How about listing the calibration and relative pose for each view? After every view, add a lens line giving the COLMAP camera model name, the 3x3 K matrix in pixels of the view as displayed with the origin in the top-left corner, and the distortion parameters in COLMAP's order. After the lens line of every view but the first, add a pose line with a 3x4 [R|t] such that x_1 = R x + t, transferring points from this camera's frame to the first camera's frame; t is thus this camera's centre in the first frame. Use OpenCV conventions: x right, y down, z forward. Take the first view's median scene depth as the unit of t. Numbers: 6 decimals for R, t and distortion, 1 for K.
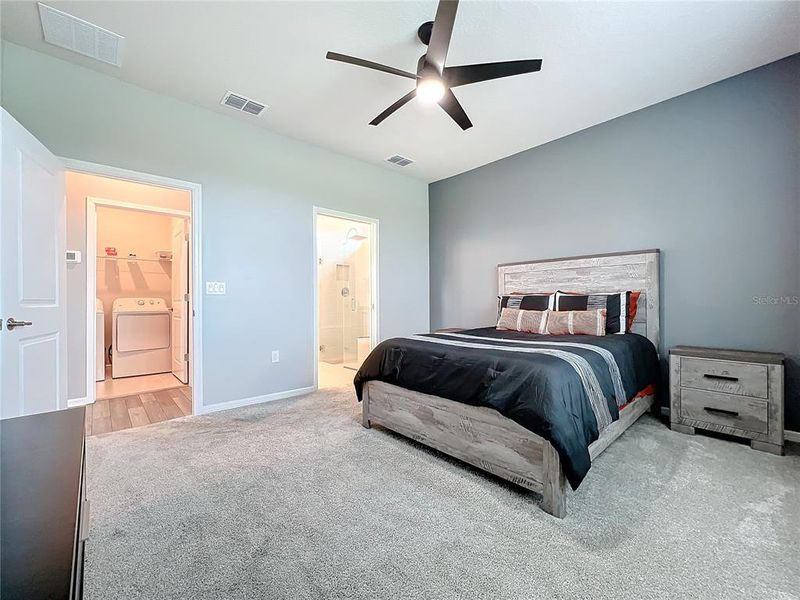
lens RADIAL K [[321.4, 0, 400.0], [0, 321.4, 299.2], [0, 0, 1]] dist [-0.002865, -0.000336]
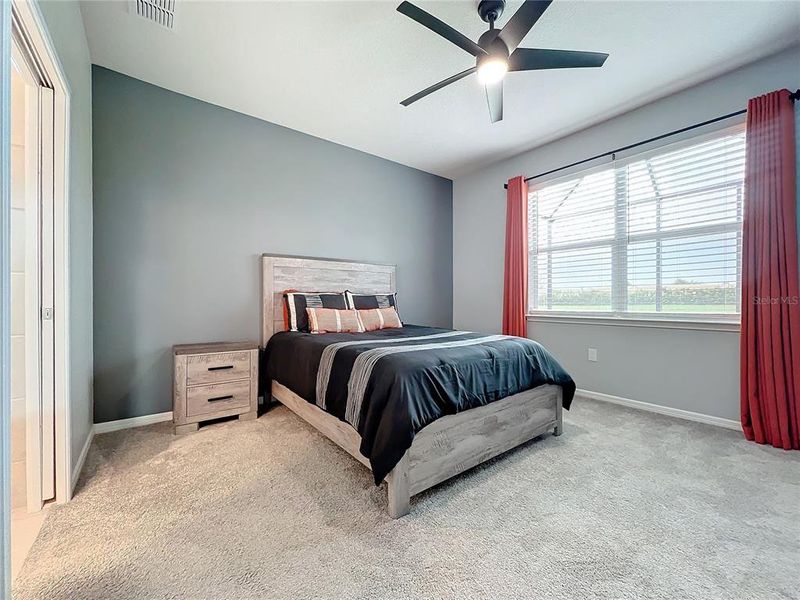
lens RADIAL K [[321.4, 0, 404.6], [0, 321.4, 298.5], [0, 0, 1]] dist [-0.002865, -0.000336]
pose [[0.095196, 0.005668, 0.995442, -0.588750], [-0.004678, 0.999975, -0.005247, 0.005313], [-0.995448, -0.004158, 0.095220, 0.802749]]
